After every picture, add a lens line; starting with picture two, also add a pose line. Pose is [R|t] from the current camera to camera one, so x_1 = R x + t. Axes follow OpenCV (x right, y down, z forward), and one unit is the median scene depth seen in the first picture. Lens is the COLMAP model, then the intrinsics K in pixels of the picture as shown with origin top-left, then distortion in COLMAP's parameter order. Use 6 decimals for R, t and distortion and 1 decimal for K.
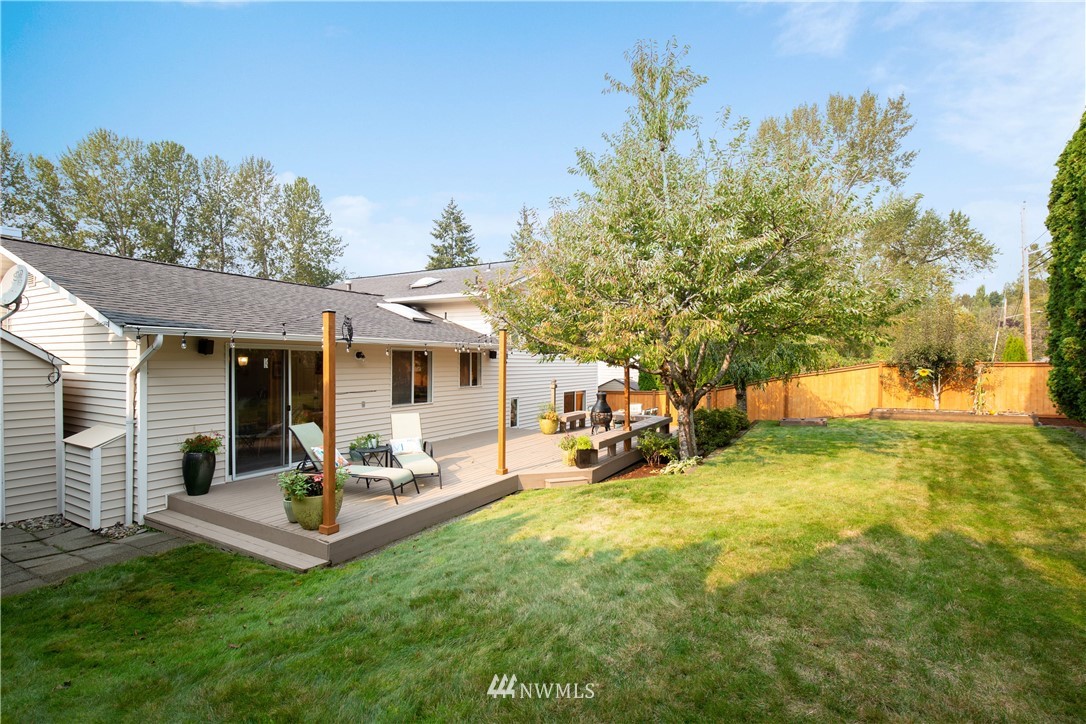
lens RADIAL K [[493.7, 0, 560.1], [0, 493.7, 365.9], [0, 0, 1]] dist [0.010884, -0.001061]
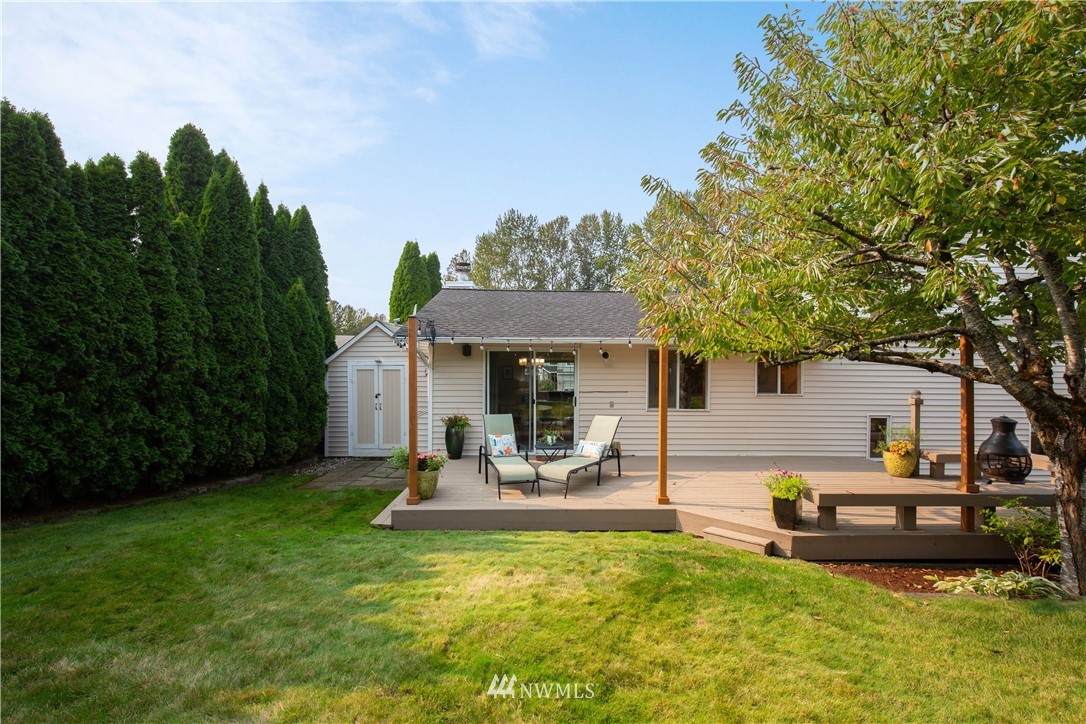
lens RADIAL K [[493.7, 0, 542.4], [0, 493.7, 366.7], [0, 0, 1]] dist [0.010884, -0.001061]
pose [[0.495410, 0.001685, -0.868658, 0.466107], [-0.009197, 0.999952, -0.003305, 0.006757], [0.868611, 0.009627, 0.495402, 0.443162]]
